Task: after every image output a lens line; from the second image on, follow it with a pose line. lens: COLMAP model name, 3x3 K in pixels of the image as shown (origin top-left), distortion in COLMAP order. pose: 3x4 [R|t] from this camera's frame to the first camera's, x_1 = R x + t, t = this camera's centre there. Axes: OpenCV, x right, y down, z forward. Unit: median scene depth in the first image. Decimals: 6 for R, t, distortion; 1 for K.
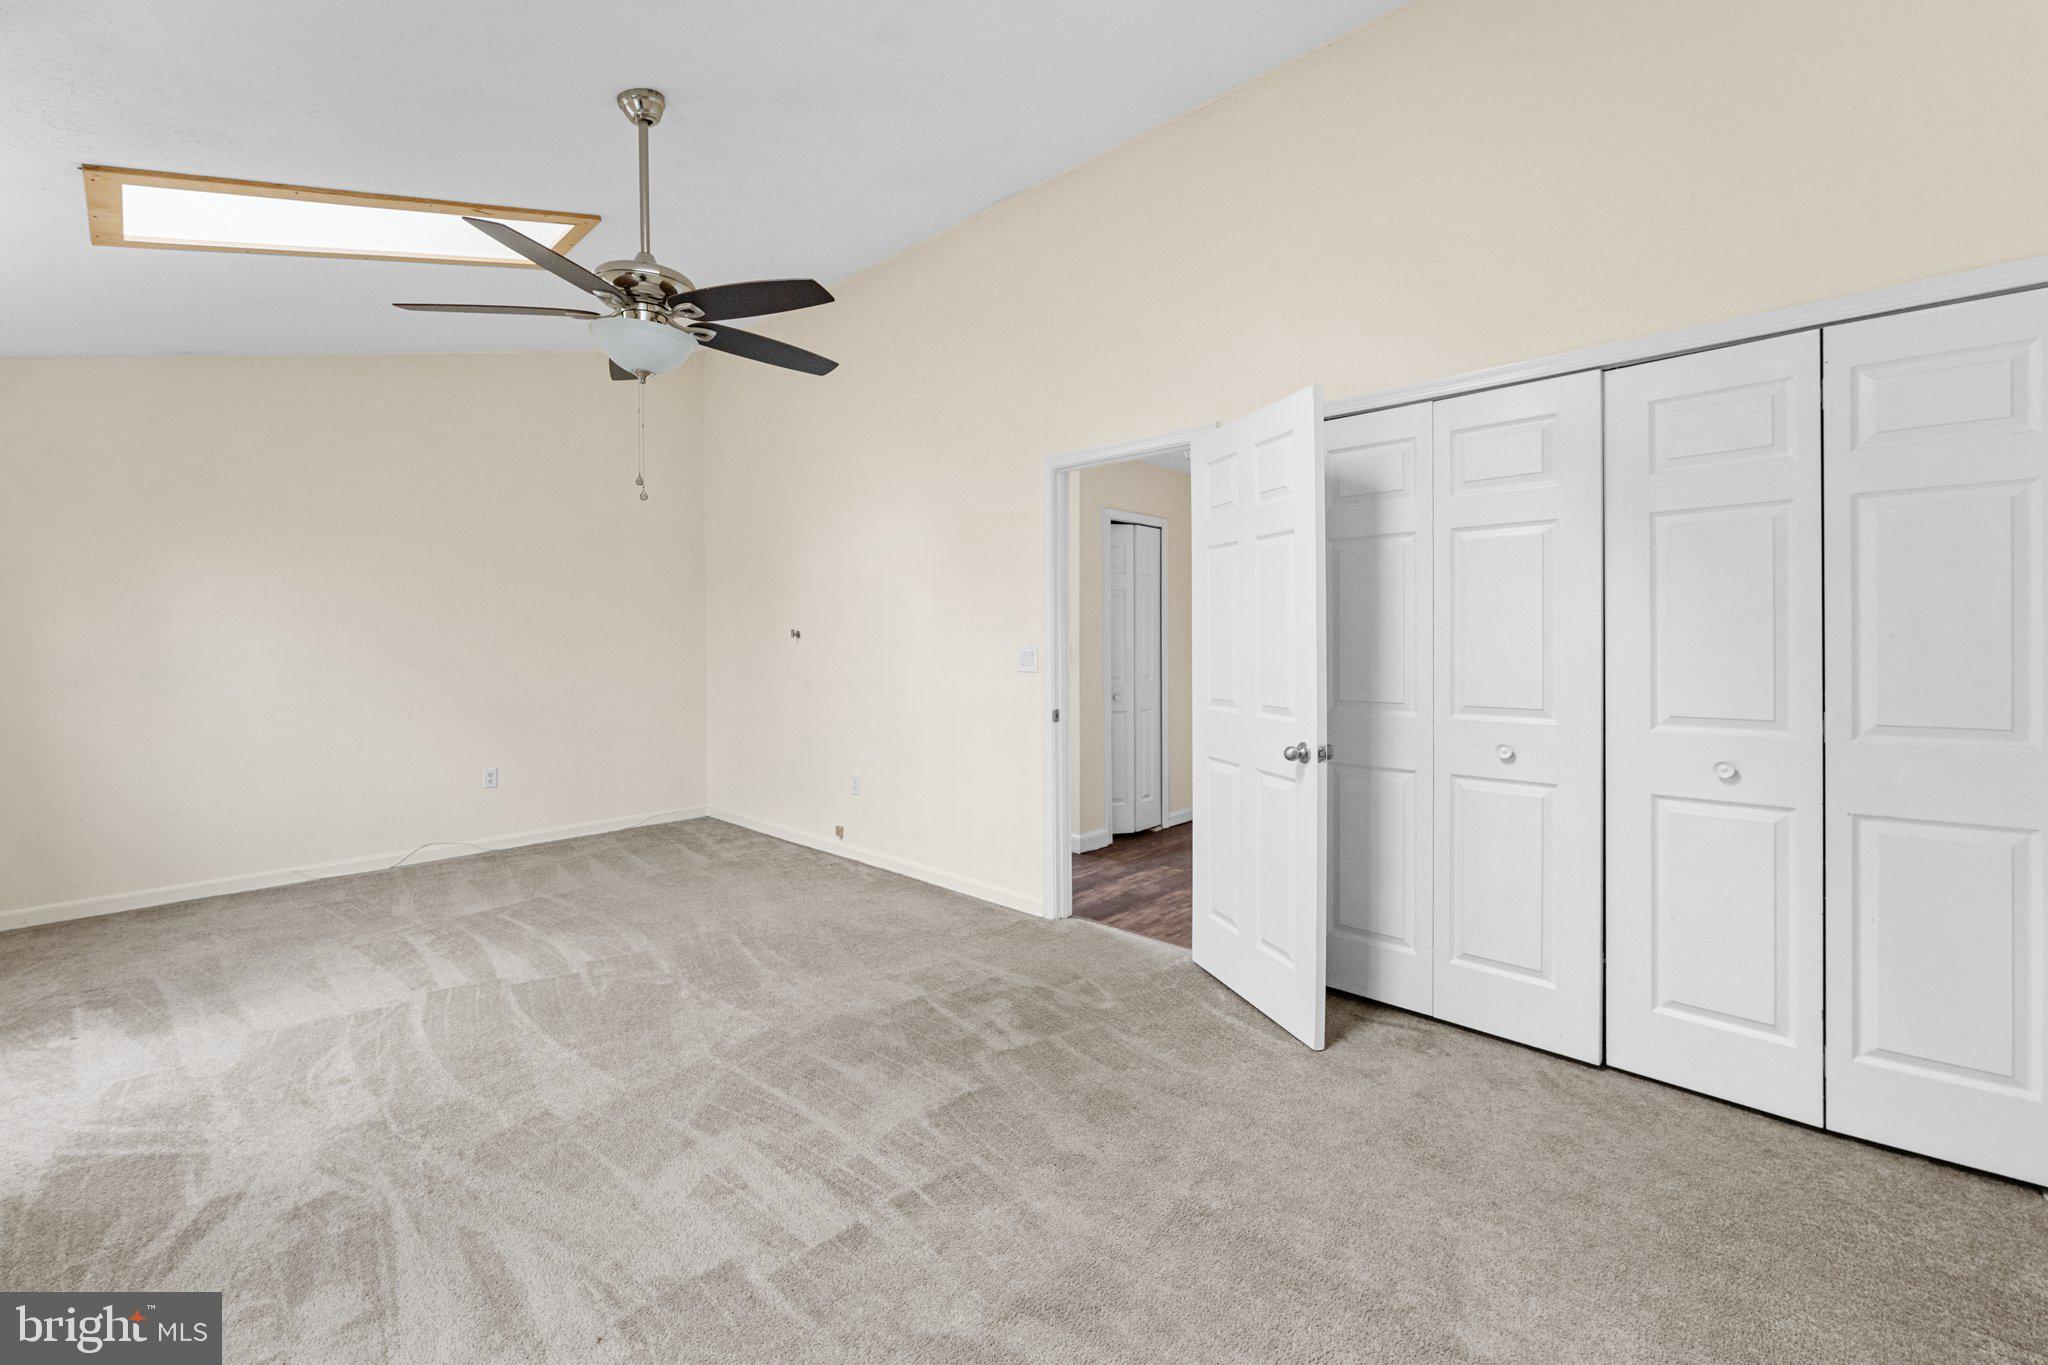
lens RADIAL K [[828.3, 0, 1017.0], [0, 828.3, 661.4], [0, 0, 1]] dist [-0.012385, 0.001016]
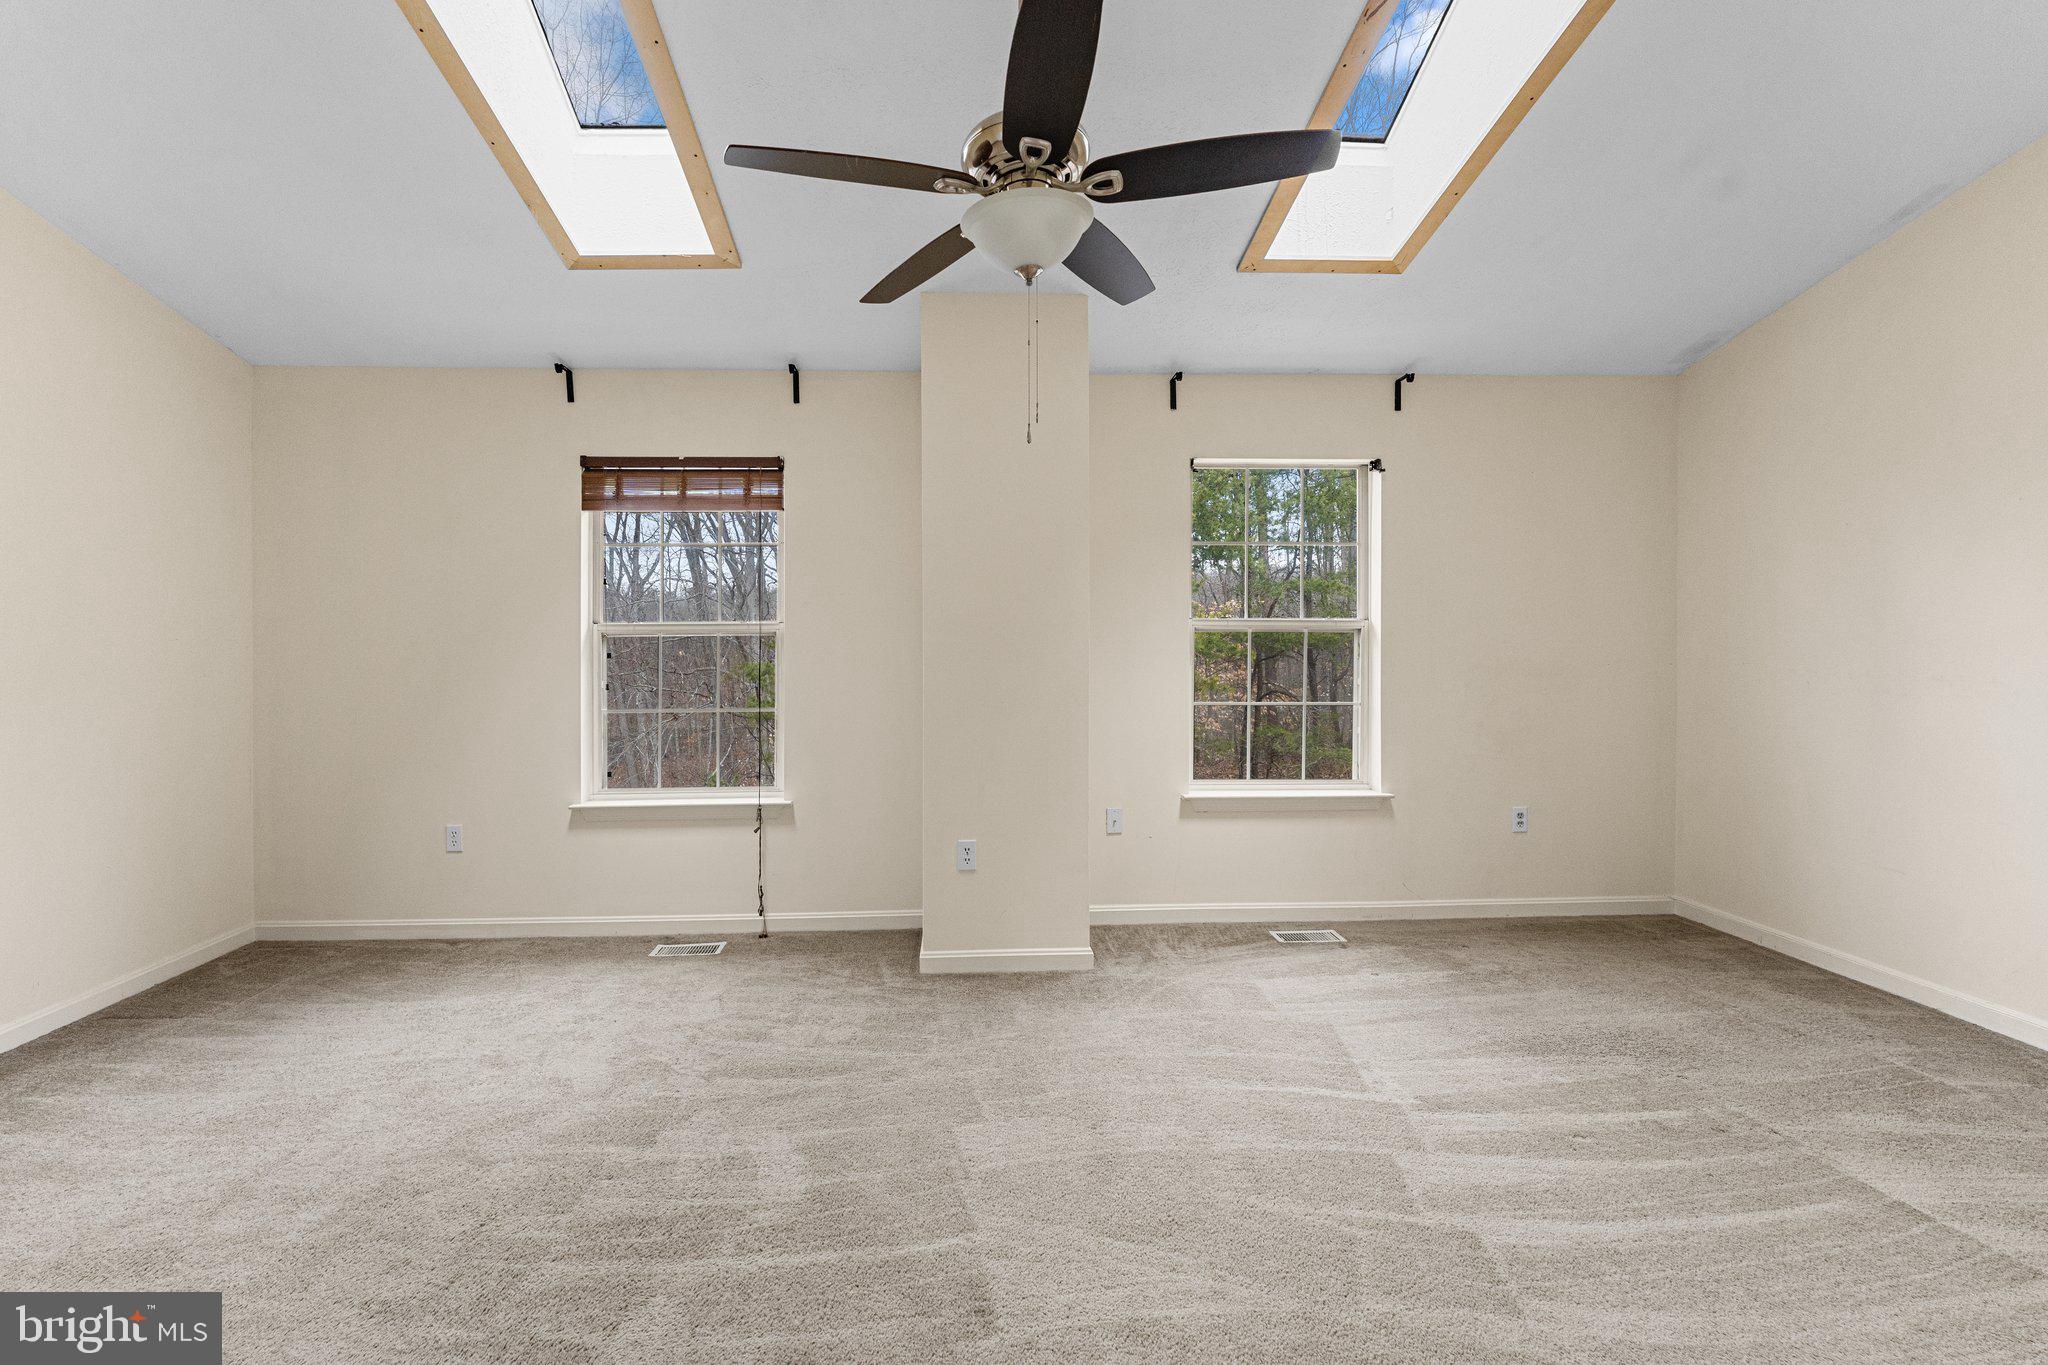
lens RADIAL K [[828.3, 0, 1019.7], [0, 828.3, 681.5], [0, 0, 1]] dist [-0.012385, 0.001016]
pose [[-0.717247, 0.016347, -0.696627, 0.068361], [-0.007410, 0.999489, 0.031084, -0.010346], [0.696779, 0.027457, -0.716760, 1.429394]]
